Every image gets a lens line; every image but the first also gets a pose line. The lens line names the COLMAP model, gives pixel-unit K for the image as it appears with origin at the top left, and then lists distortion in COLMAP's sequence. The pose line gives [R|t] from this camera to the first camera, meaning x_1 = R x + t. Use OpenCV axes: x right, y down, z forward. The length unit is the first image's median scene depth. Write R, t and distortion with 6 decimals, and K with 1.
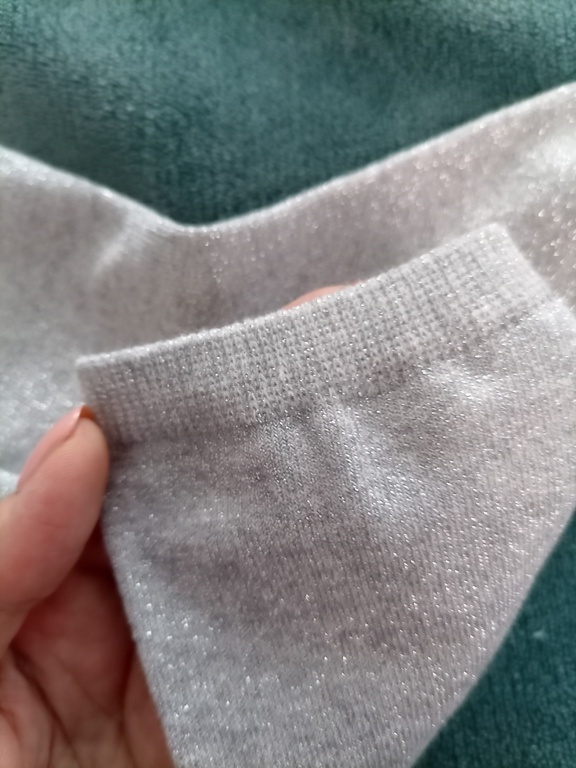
lens RADIAL K [[640.9, 0, 290.2], [0, 640.9, 382.3], [0, 0, 1]] dist [0.049485, -0.067787]
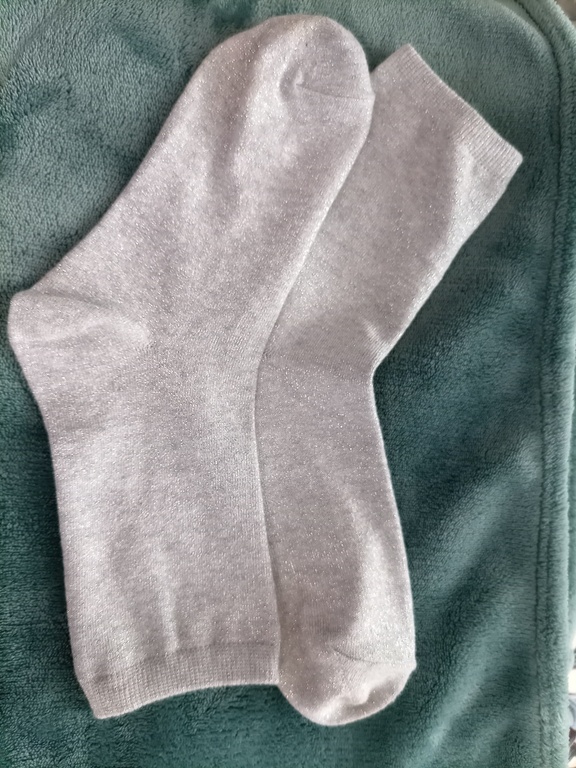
lens RADIAL K [[640.9, 0, 286.2], [0, 640.9, 383.1], [0, 0, 1]] dist [0.049485, -0.067787]
pose [[-0.204825, 0.977995, 0.039649, -0.135026], [-0.978455, -0.203512, -0.034769, 0.108305], [-0.025935, -0.045916, 0.998609, -1.061390]]
